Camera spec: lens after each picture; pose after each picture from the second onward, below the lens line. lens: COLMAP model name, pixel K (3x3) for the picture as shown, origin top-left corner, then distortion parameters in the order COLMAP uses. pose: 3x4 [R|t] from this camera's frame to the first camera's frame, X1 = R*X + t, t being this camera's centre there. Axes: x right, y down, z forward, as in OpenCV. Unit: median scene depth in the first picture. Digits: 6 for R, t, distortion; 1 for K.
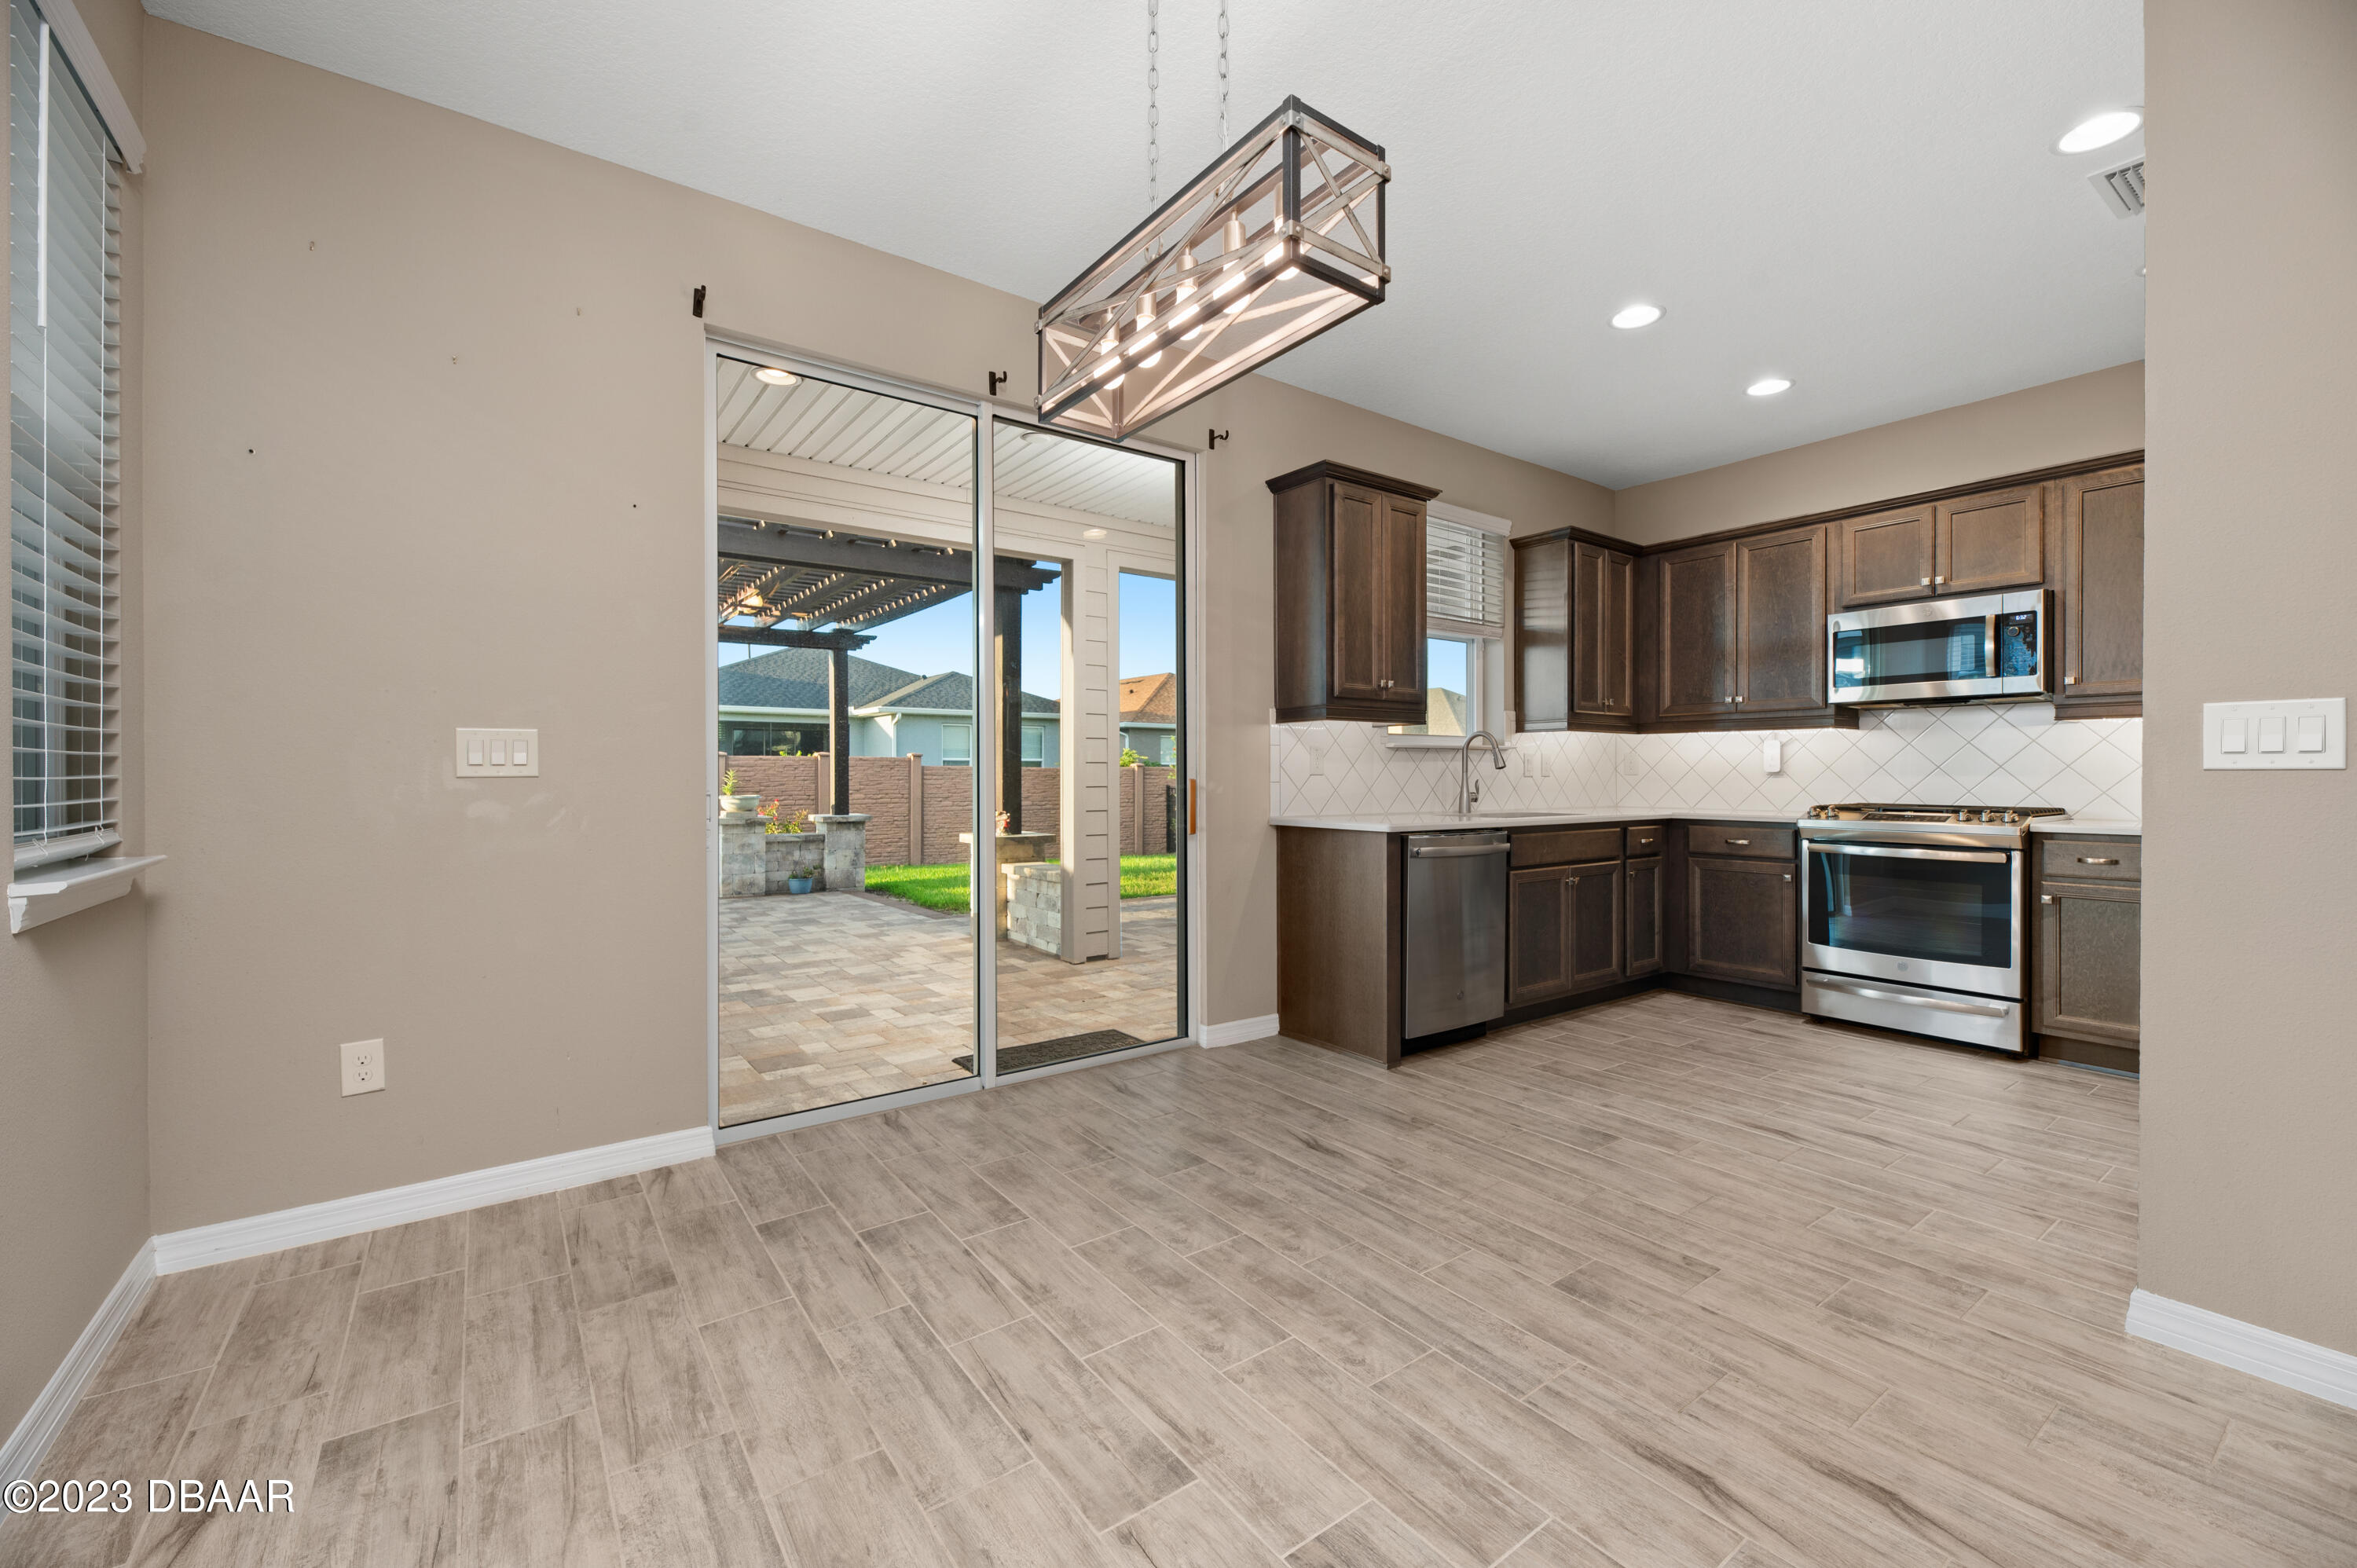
lens RADIAL K [[969.4, 0, 1185.6], [0, 969.4, 775.8], [0, 0, 1]] dist [0.011289, -0.001074]
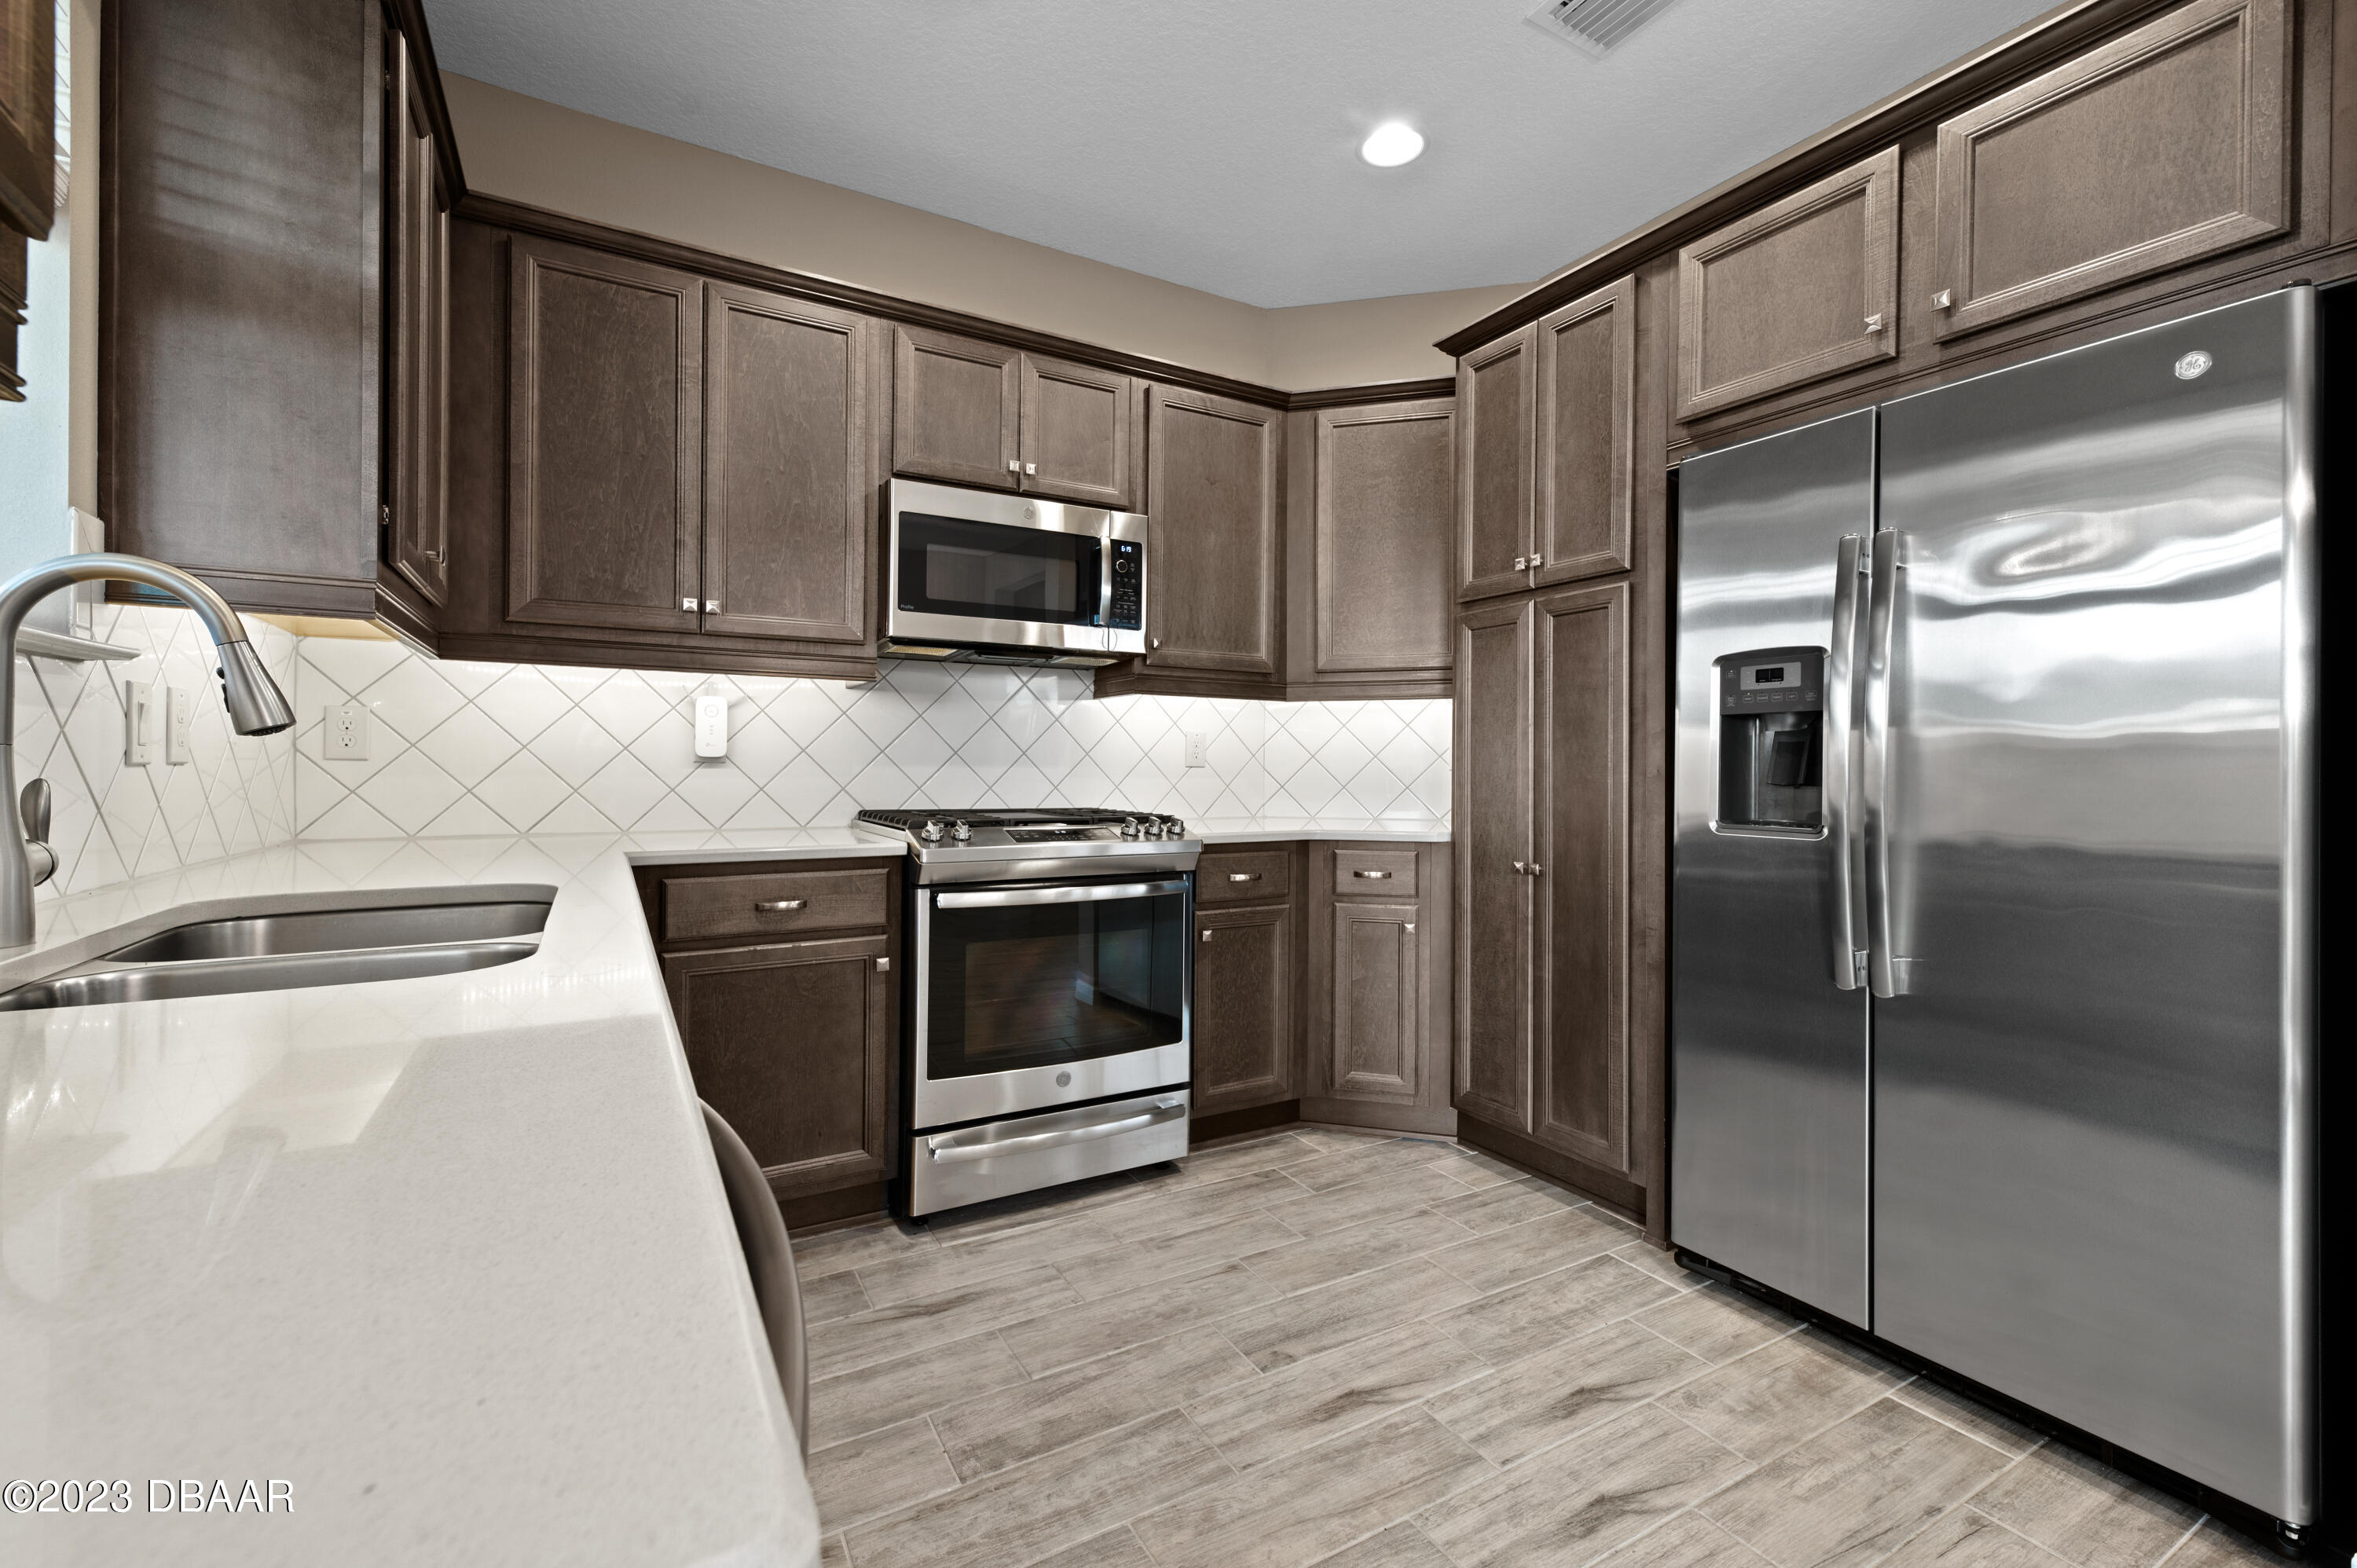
lens RADIAL K [[969.4, 0, 1190.7], [0, 969.4, 768.4], [0, 0, 1]] dist [0.011289, -0.001074]
pose [[0.120325, -0.002238, 0.992732, 0.133169], [-0.006826, 0.999972, 0.003081, -0.001402], [-0.992711, -0.007147, 0.120306, 0.805426]]
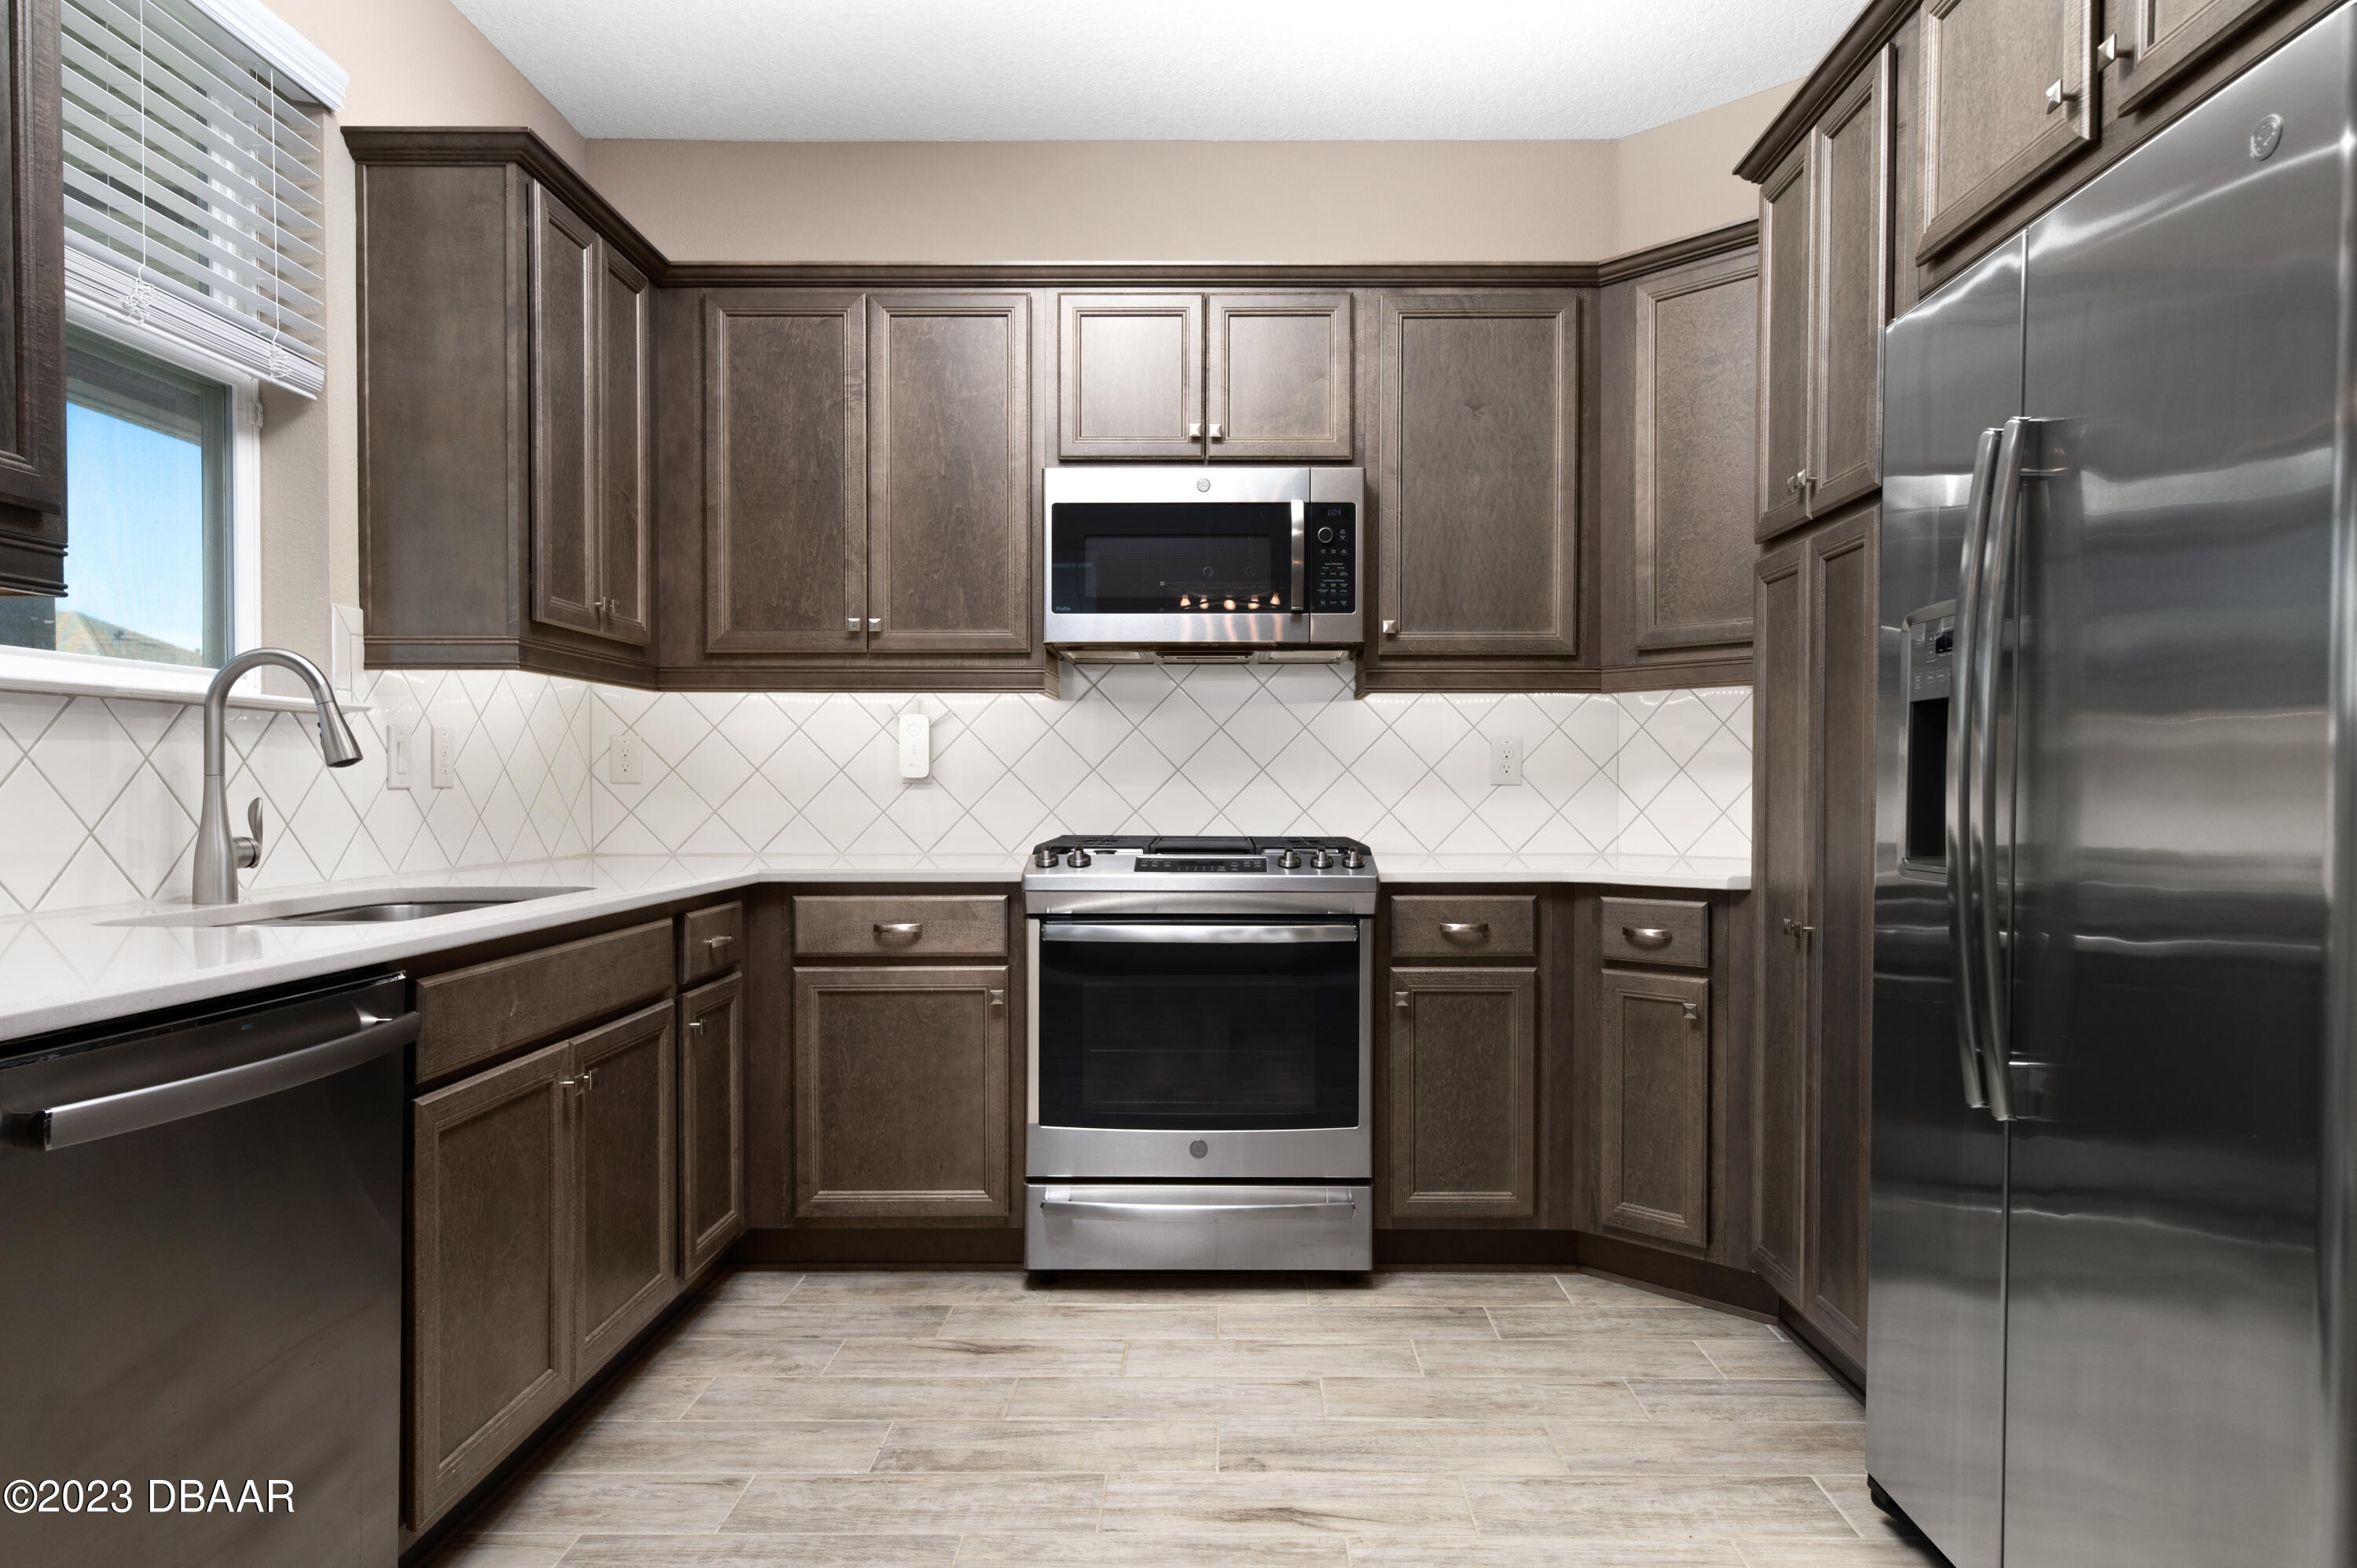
lens RADIAL K [[1435.9, 0, 1256.8], [0, 1435.9, 812.7], [0, 0, 1]] dist [0.007058, 0.002933]
pose [[0.590995, -0.017503, 0.806485, 0.125021], [0.001009, 0.999780, 0.020959, -0.001377], [-0.806675, -0.011573, 0.590882, 0.493049]]
